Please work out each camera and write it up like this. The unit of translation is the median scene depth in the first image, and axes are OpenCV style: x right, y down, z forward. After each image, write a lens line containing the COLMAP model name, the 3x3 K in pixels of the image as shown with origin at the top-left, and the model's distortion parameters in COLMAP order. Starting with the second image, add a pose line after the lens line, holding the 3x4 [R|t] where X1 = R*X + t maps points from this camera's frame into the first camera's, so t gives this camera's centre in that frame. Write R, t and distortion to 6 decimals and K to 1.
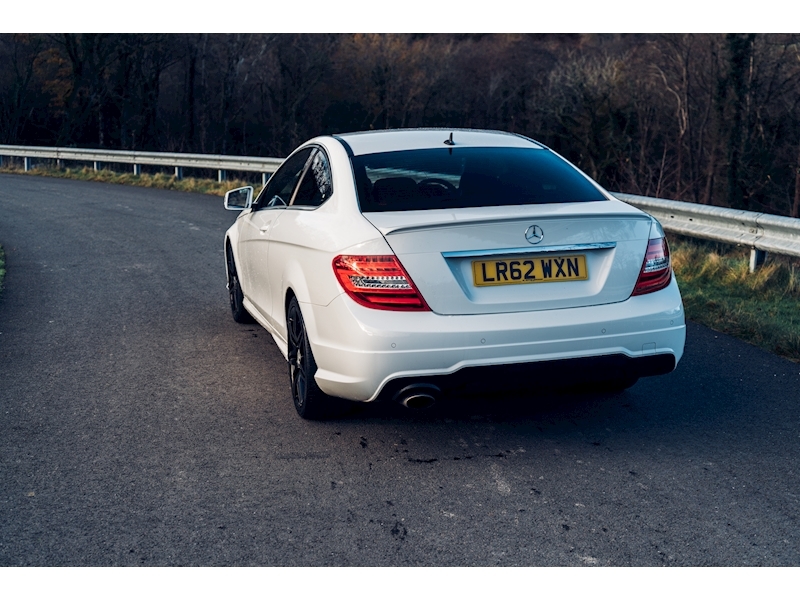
lens RADIAL K [[1091.9, 0, 396.3], [0, 1091.9, 300.8], [0, 0, 1]] dist [0.076424, 0.000000]
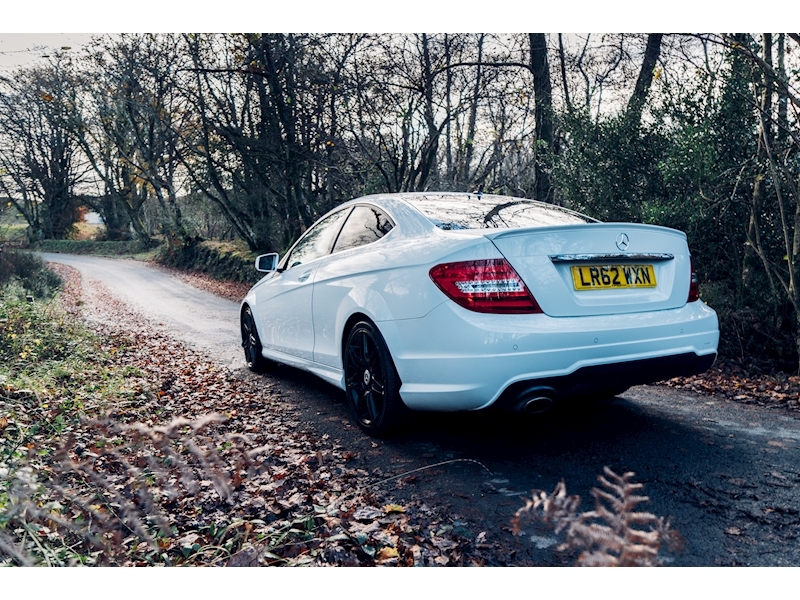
lens RADIAL K [[599.9, 0, 401.8], [0, 599.9, 302.7], [0, 0, 1]] dist [-0.047299, 0.013021]
pose [[0.978364, -0.011567, 0.206567, -0.201723], [0.038015, 0.991487, -0.124530, 0.061527], [-0.203368, 0.129688, 0.970475, 0.474204]]
